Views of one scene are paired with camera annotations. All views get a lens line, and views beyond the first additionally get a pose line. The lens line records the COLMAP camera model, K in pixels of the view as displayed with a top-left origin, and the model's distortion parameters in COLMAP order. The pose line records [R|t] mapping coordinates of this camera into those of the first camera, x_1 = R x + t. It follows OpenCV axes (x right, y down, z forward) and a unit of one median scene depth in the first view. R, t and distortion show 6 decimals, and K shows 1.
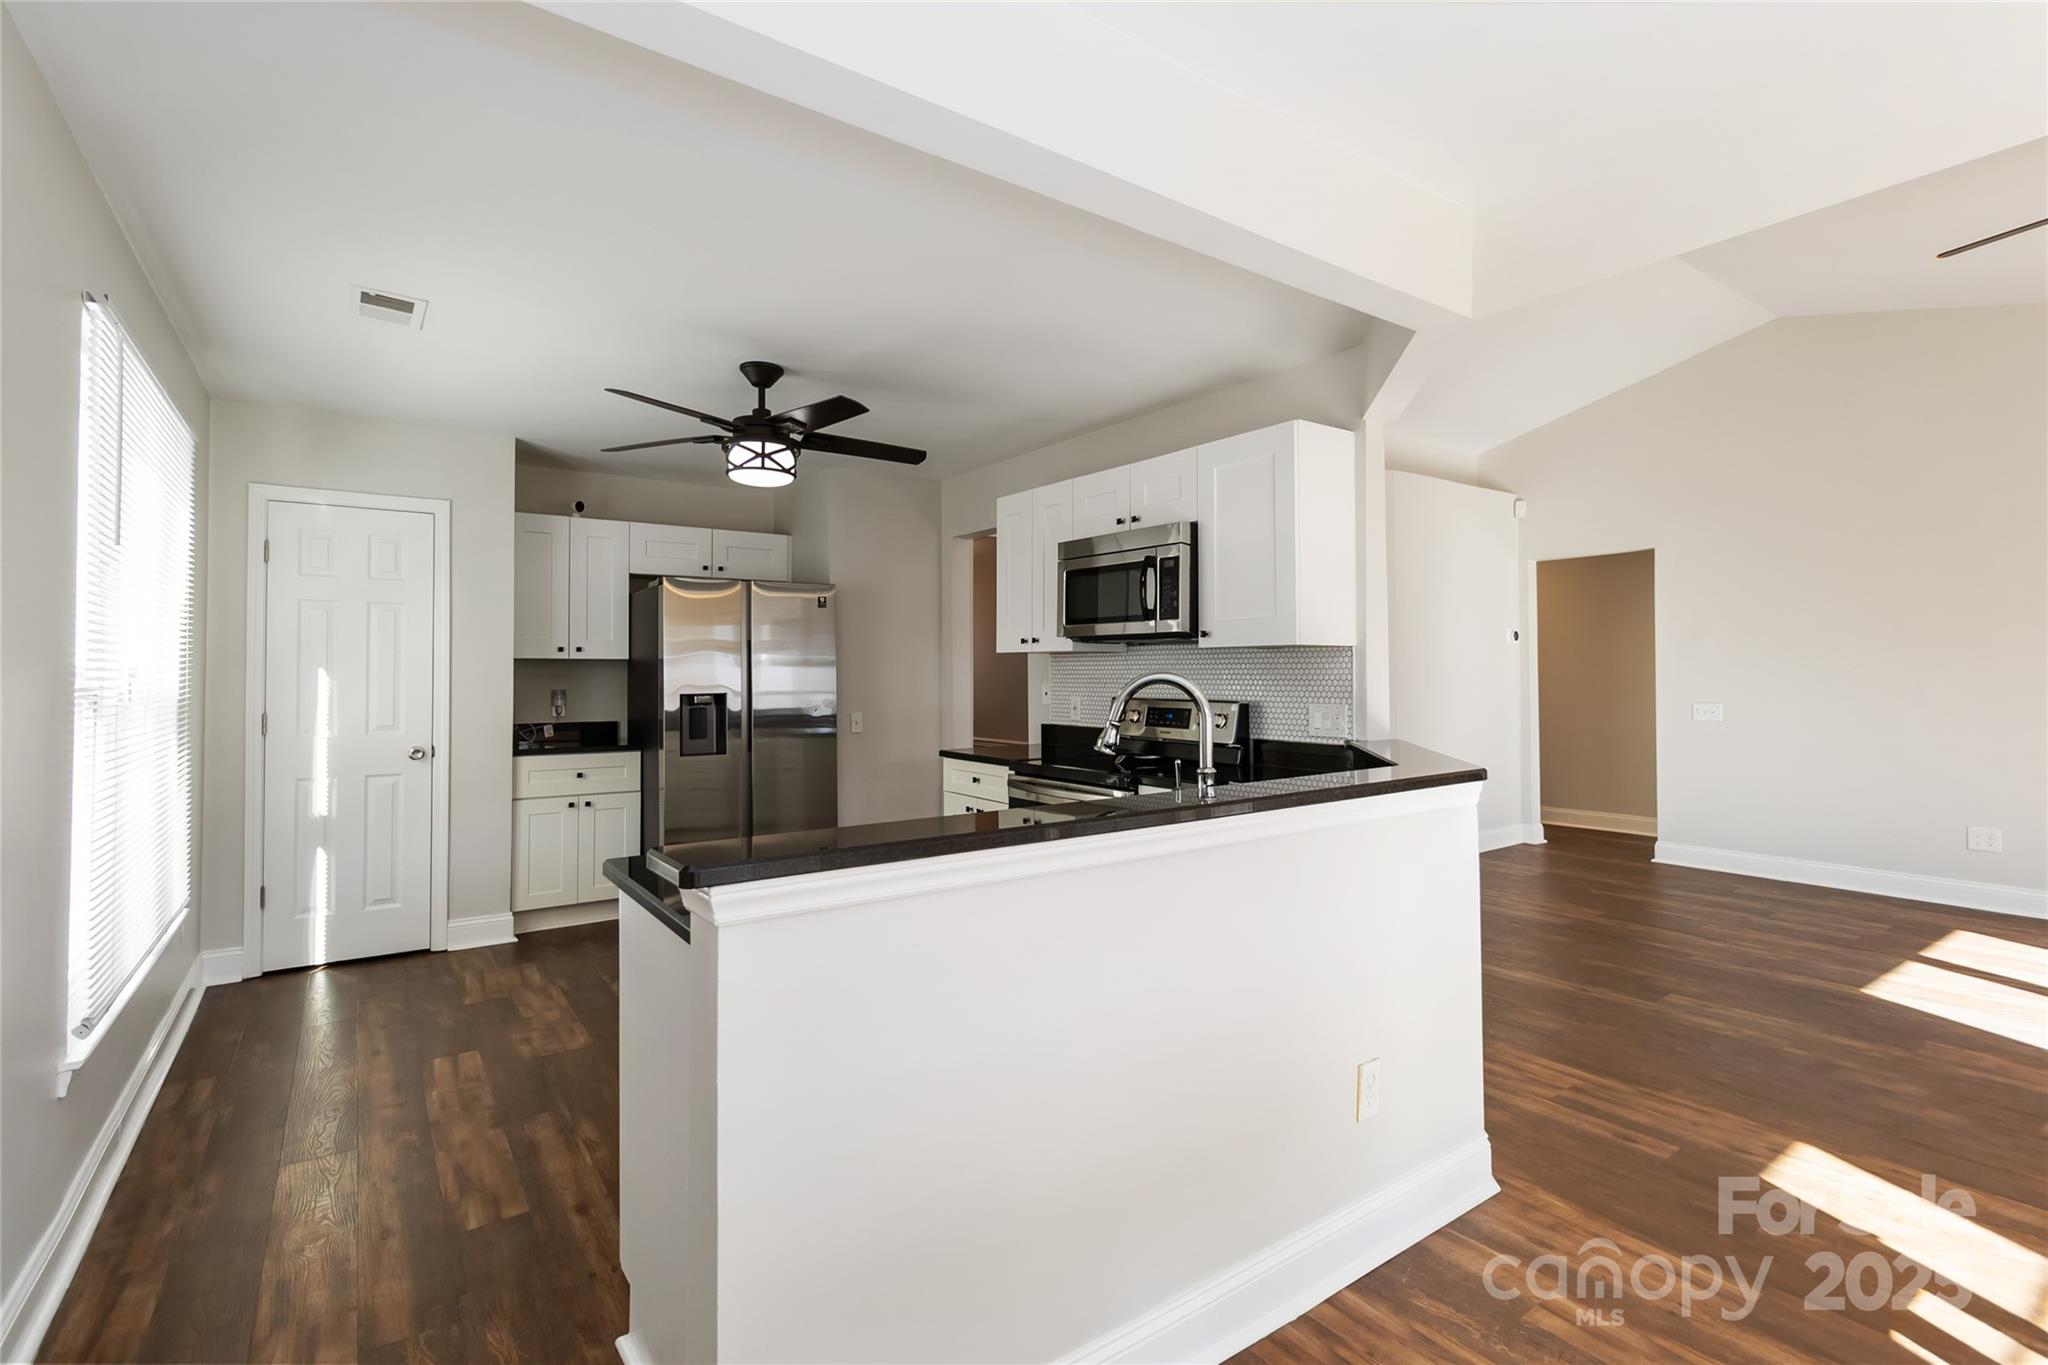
lens RADIAL K [[938.3, 0, 1024.0], [0, 938.3, 682.5], [0, 0, 1]] dist [0.000687, 0.000097]
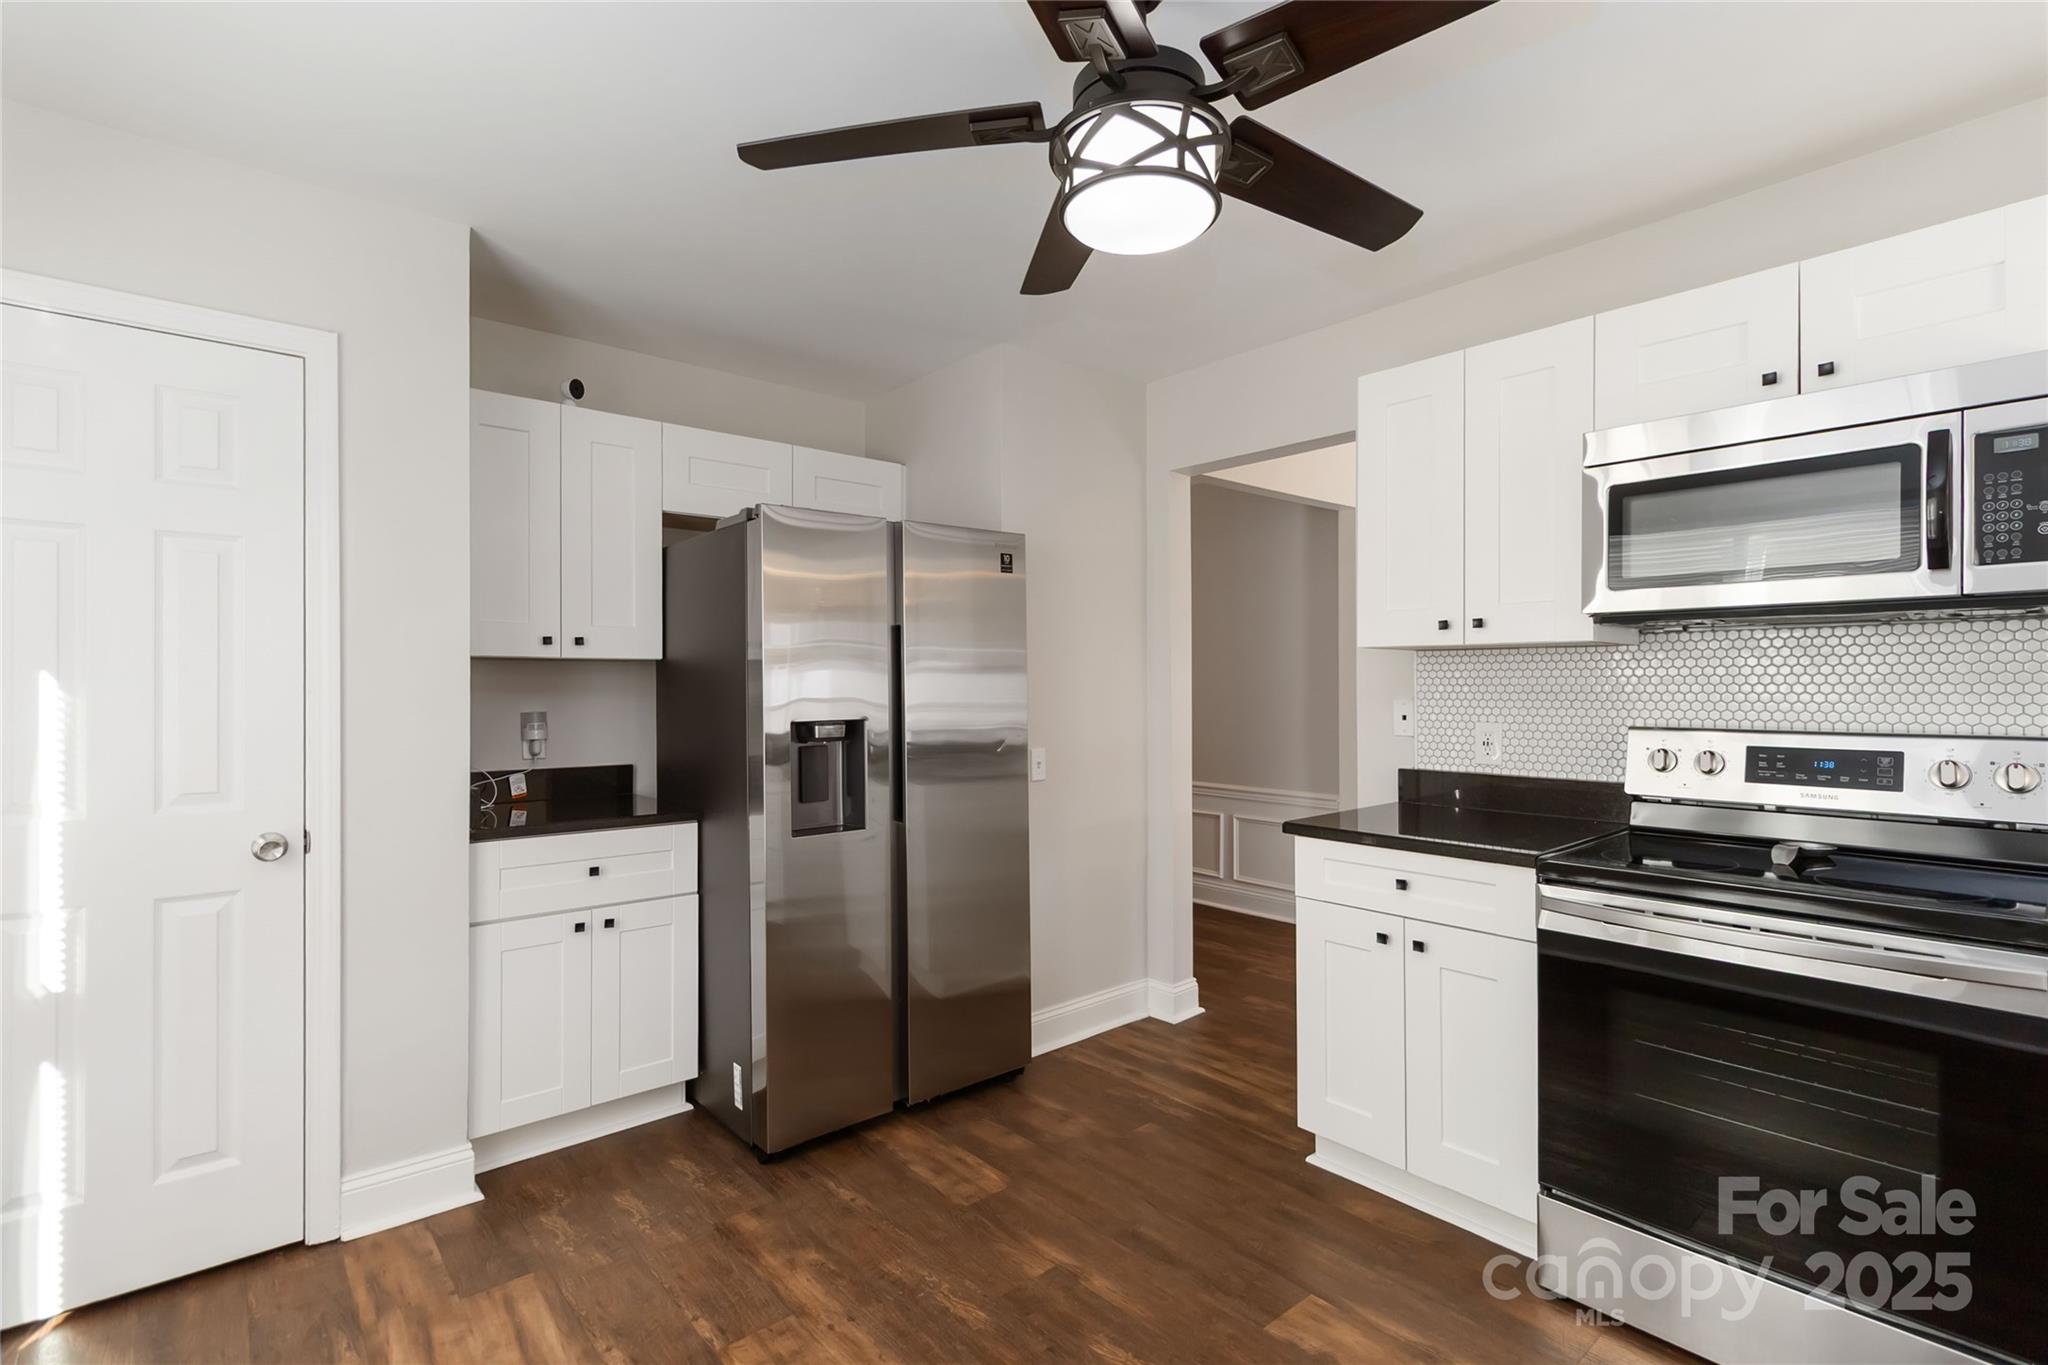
lens RADIAL K [[952.6, 0, 1028.1], [0, 952.6, 703.1], [0, 0, 1]] dist [0.002283, -0.001541]
pose [[0.995367, -0.002120, 0.096130, -0.285963], [0.001311, 0.999963, 0.008480, -0.002722], [-0.096145, -0.008314, 0.995333, 0.443439]]
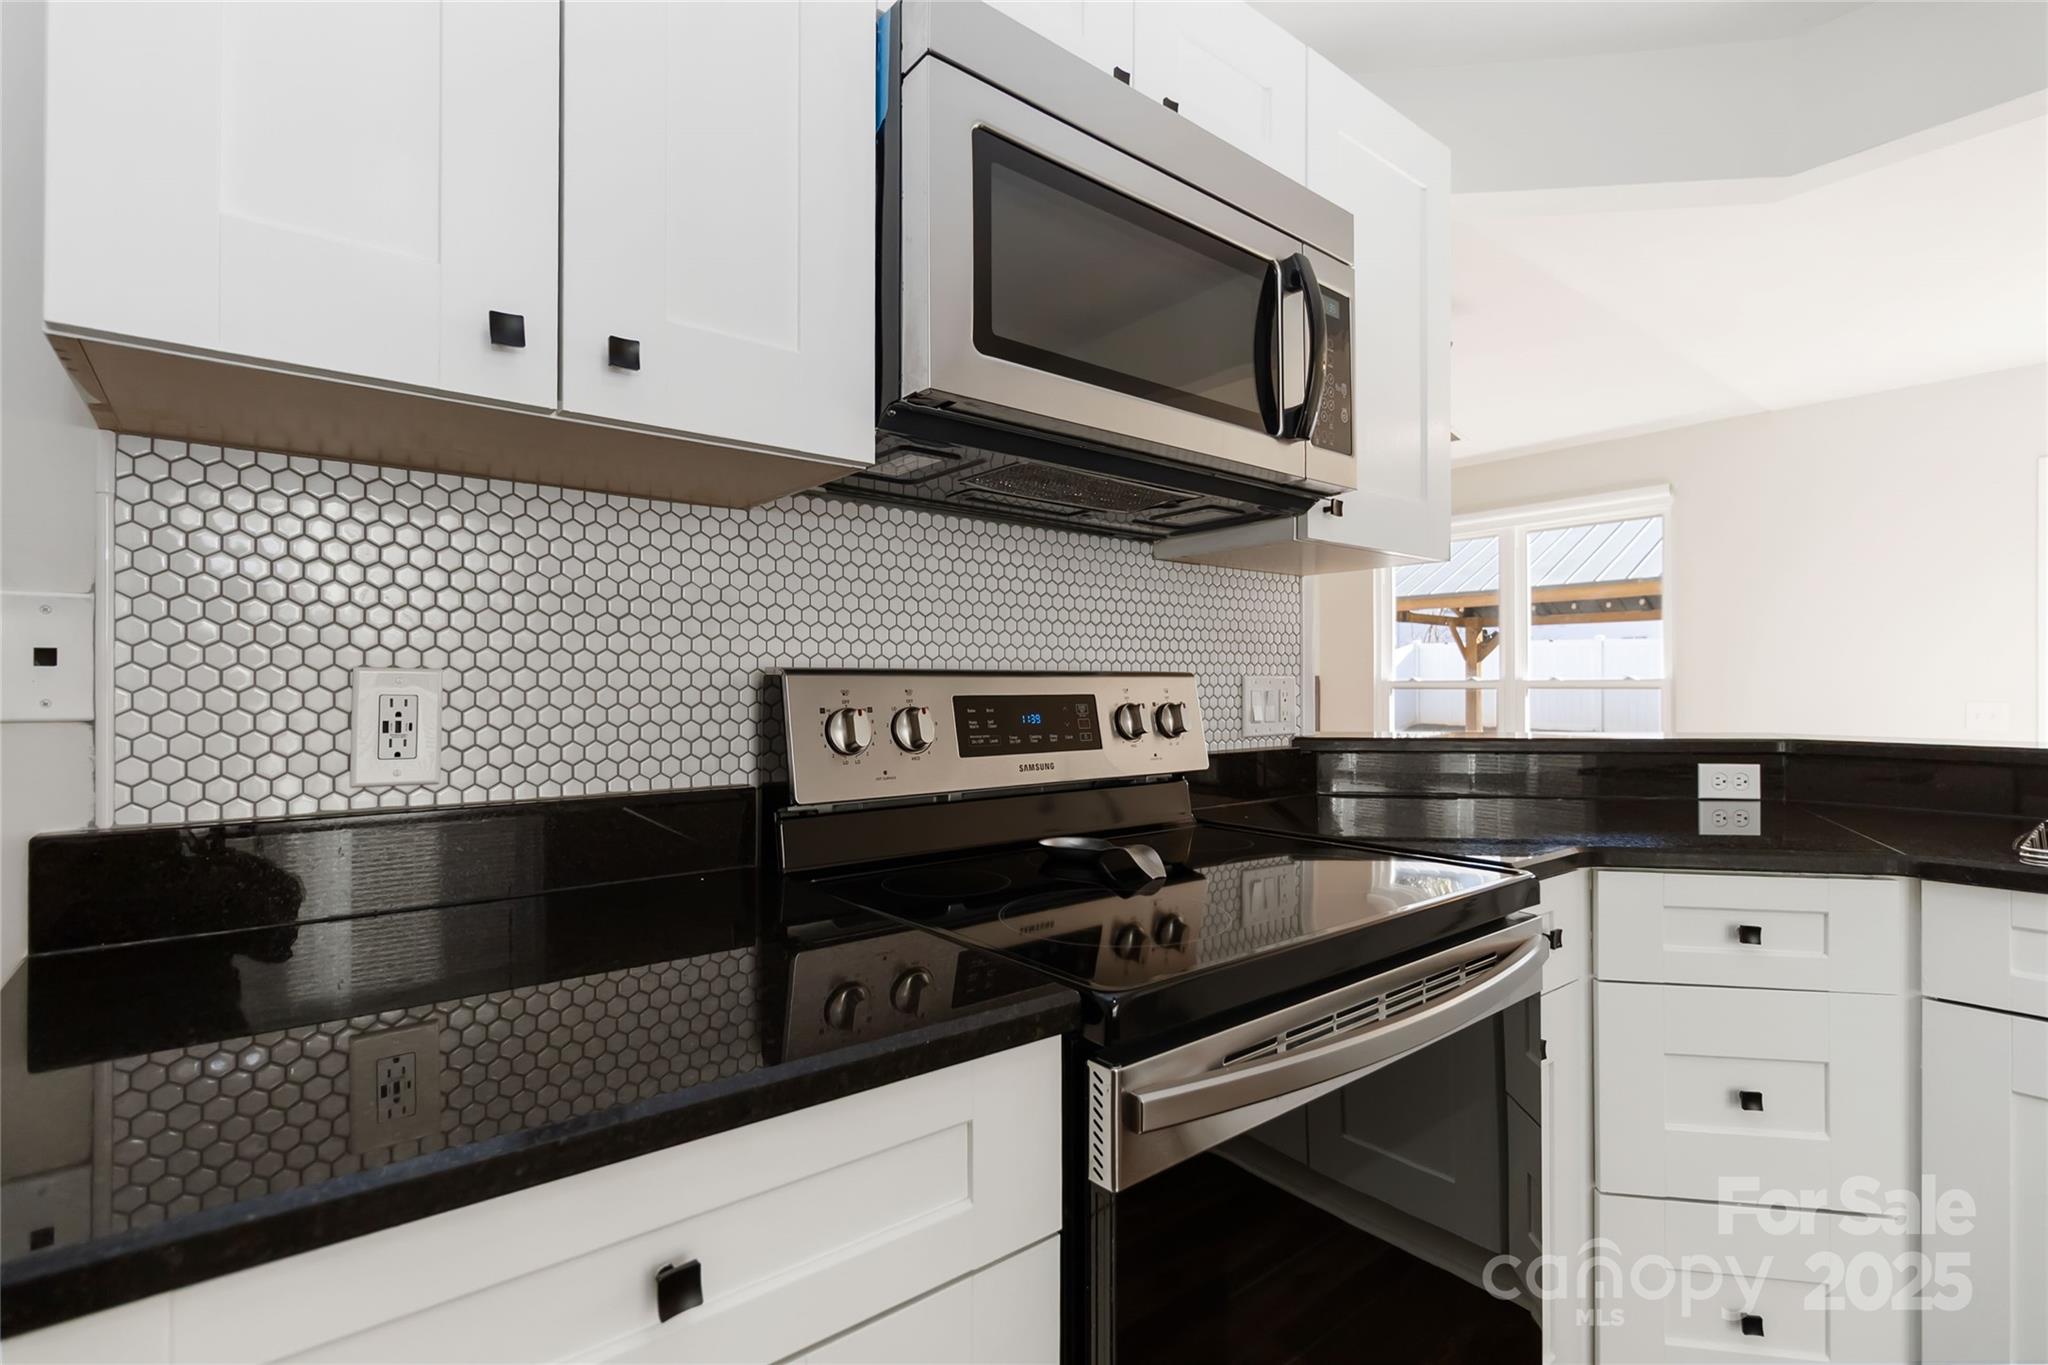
lens RADIAL K [[938.3, 0, 1024.0], [0, 938.3, 682.5], [0, 0, 1]] dist [0.000687, 0.000097]
pose [[-0.065655, 0.004173, 0.997834, -0.166072], [0.010526, 0.999939, -0.003489, 0.020049], [-0.997787, 0.010274, -0.065695, 0.877444]]
